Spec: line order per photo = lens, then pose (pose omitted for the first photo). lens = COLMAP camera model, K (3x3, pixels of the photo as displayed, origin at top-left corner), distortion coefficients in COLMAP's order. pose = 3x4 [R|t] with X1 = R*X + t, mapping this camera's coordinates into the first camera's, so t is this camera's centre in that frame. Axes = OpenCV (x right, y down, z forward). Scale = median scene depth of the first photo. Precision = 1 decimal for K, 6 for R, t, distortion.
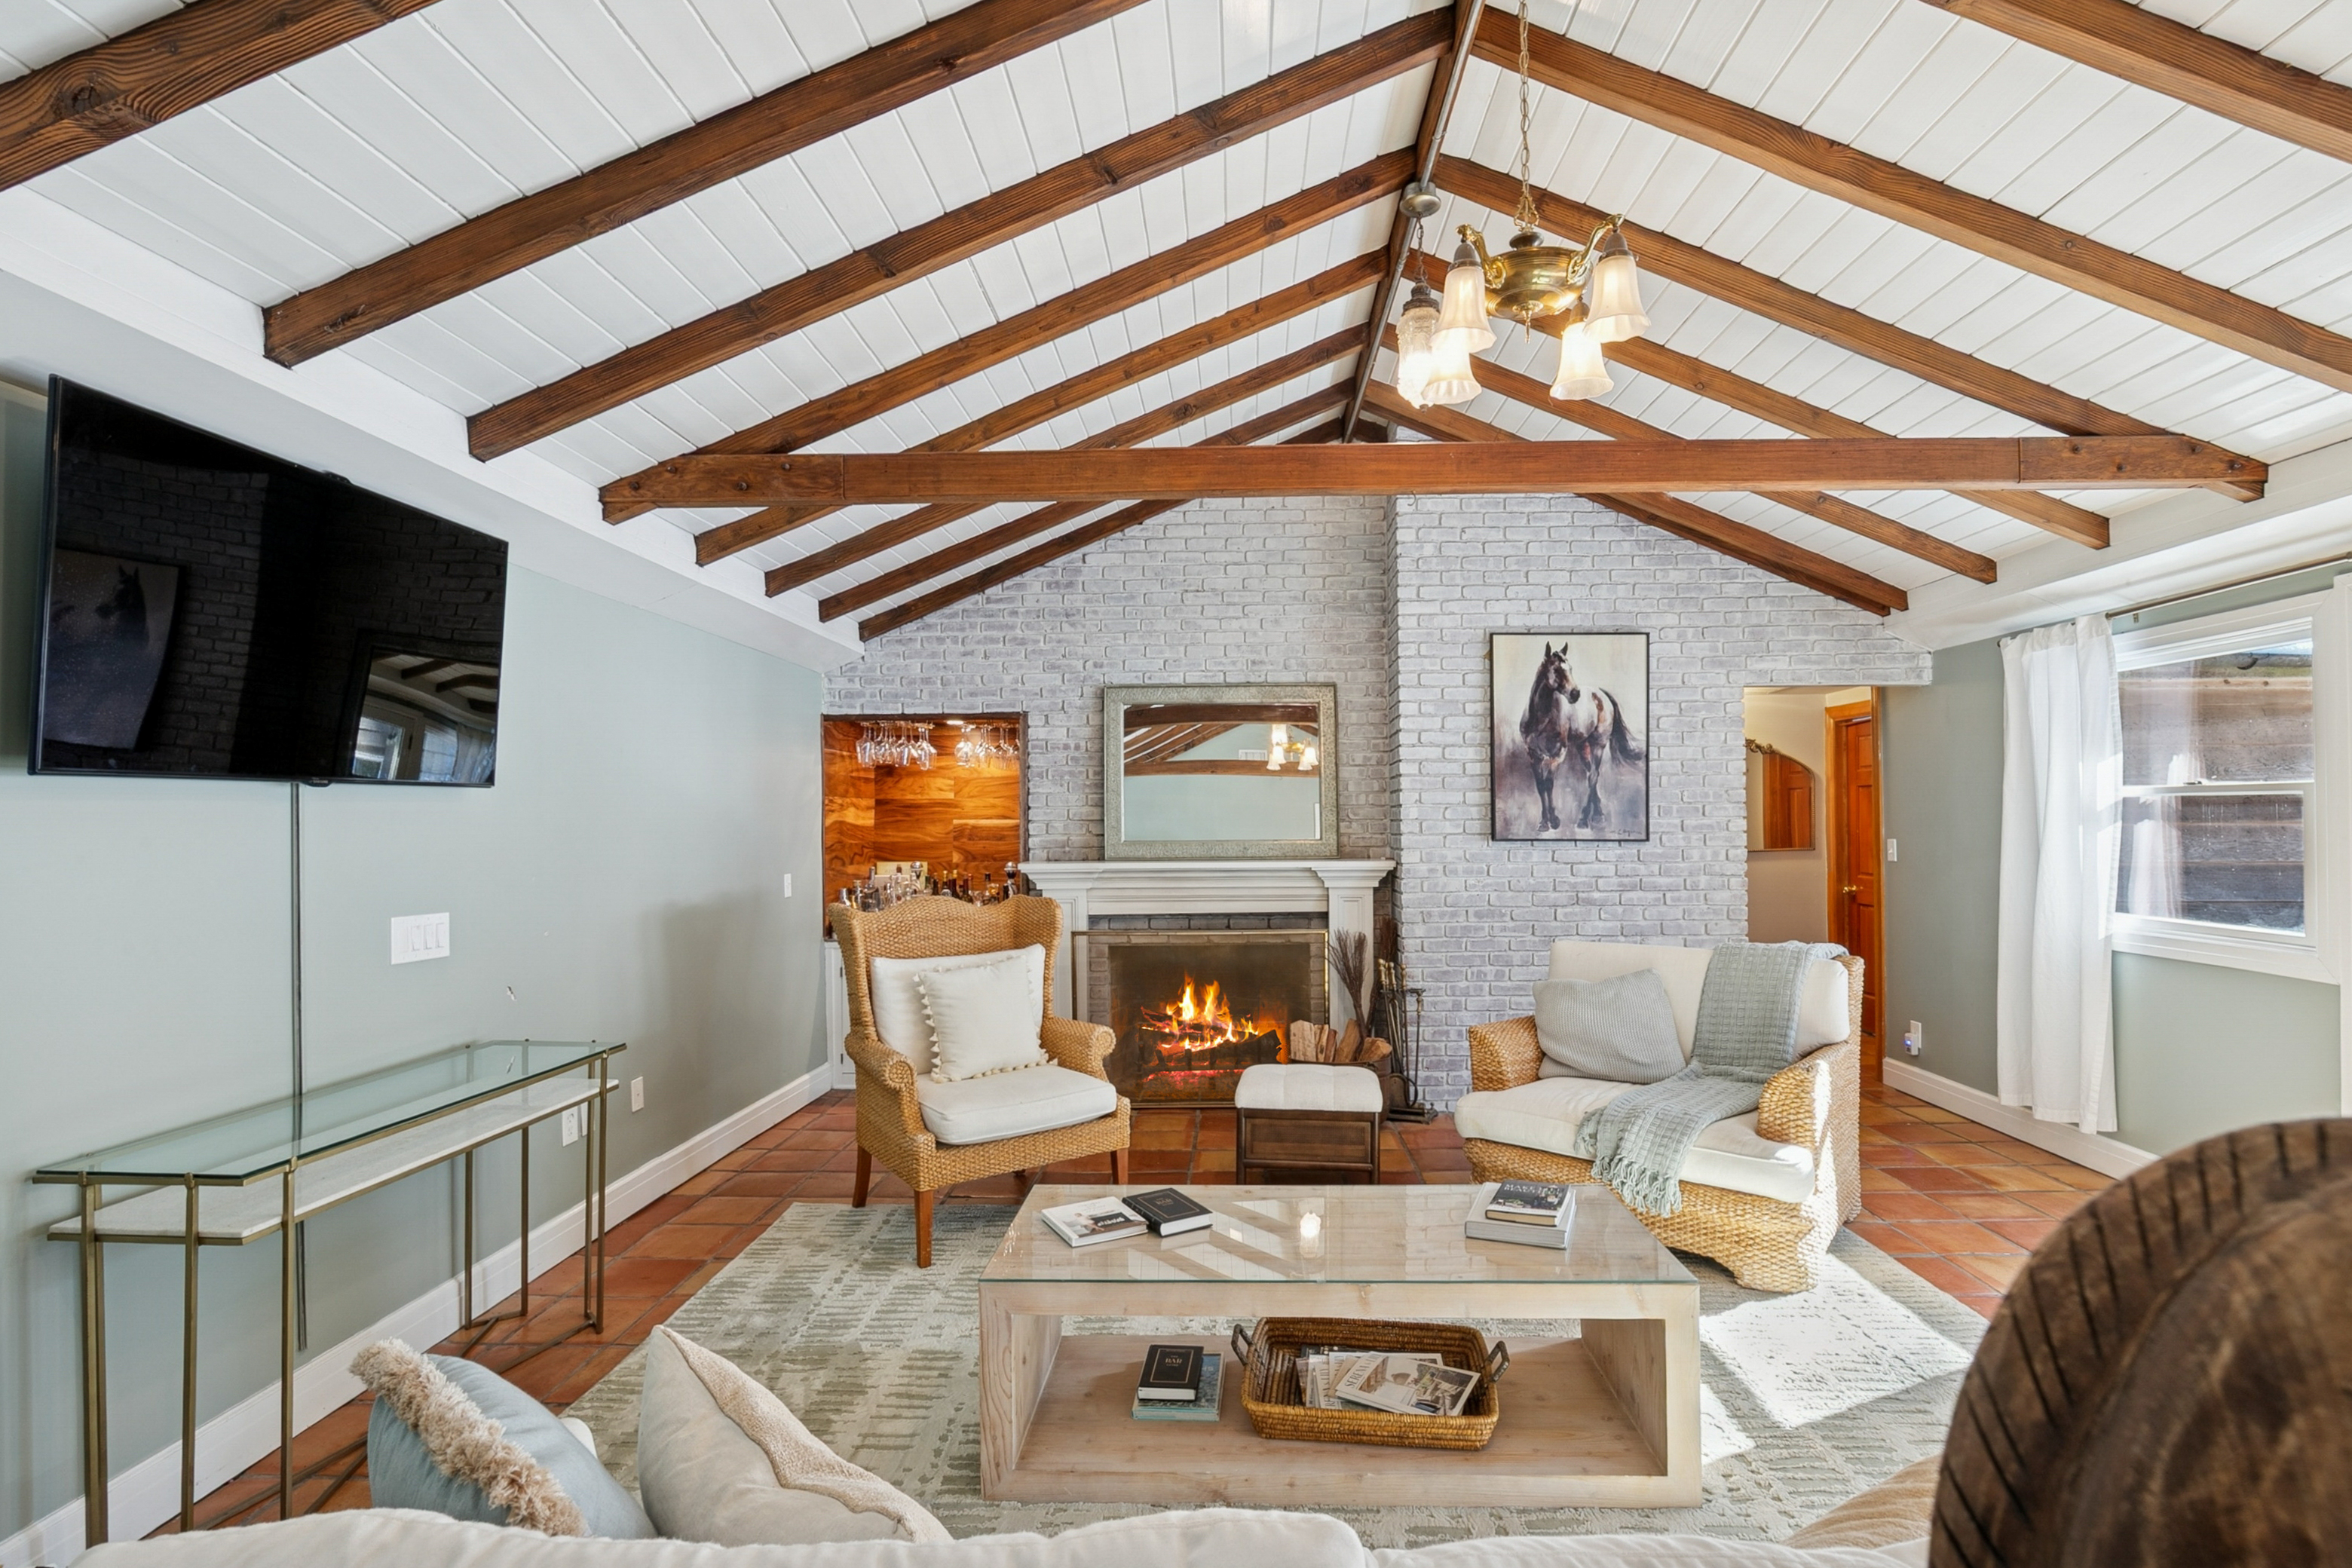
lens RADIAL K [[1104.5, 0, 1218.5], [0, 1104.5, 807.1], [0, 0, 1]] dist [-0.011615, -0.000378]
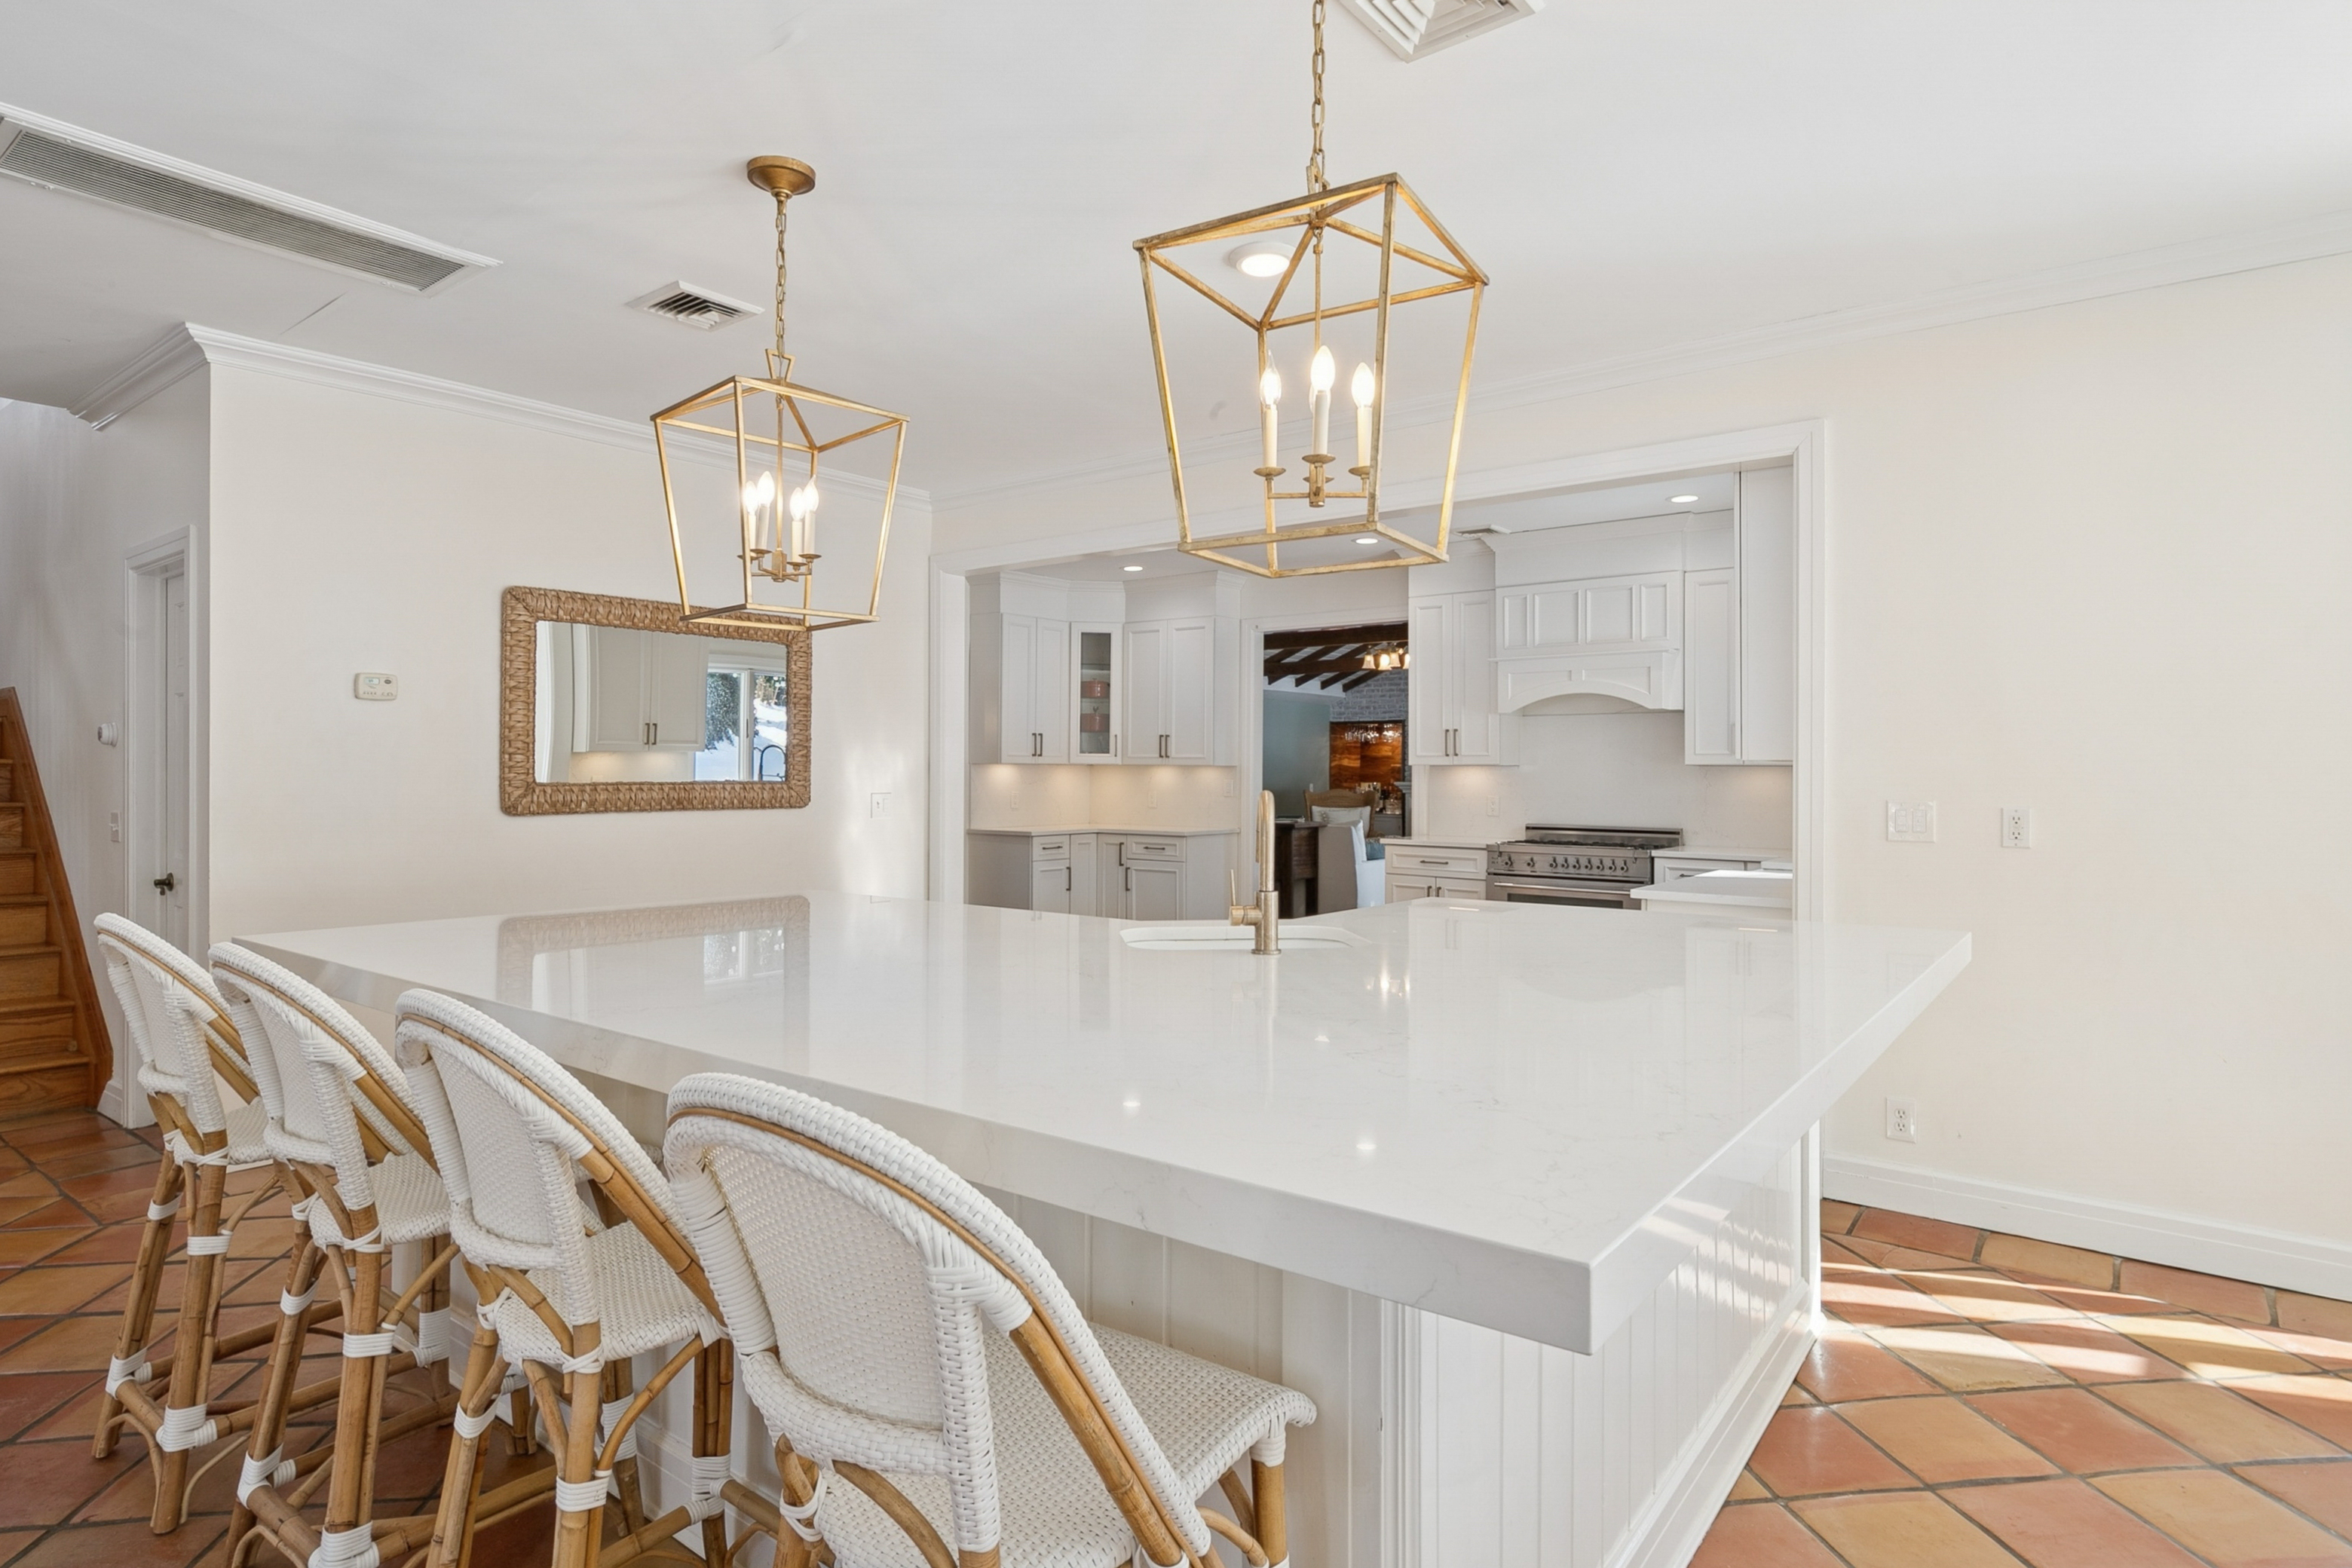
lens RADIAL K [[1235.7, 0, 1176.0], [0, 1235.7, 784.0], [0, 0, 1]] dist [0.004479, 0.001578]
pose [[0.803117, 0.015228, -0.595627, 1.129082], [-0.003024, 0.999765, 0.021483, -0.002036], [0.595814, -0.015453, 0.802974, -1.600838]]
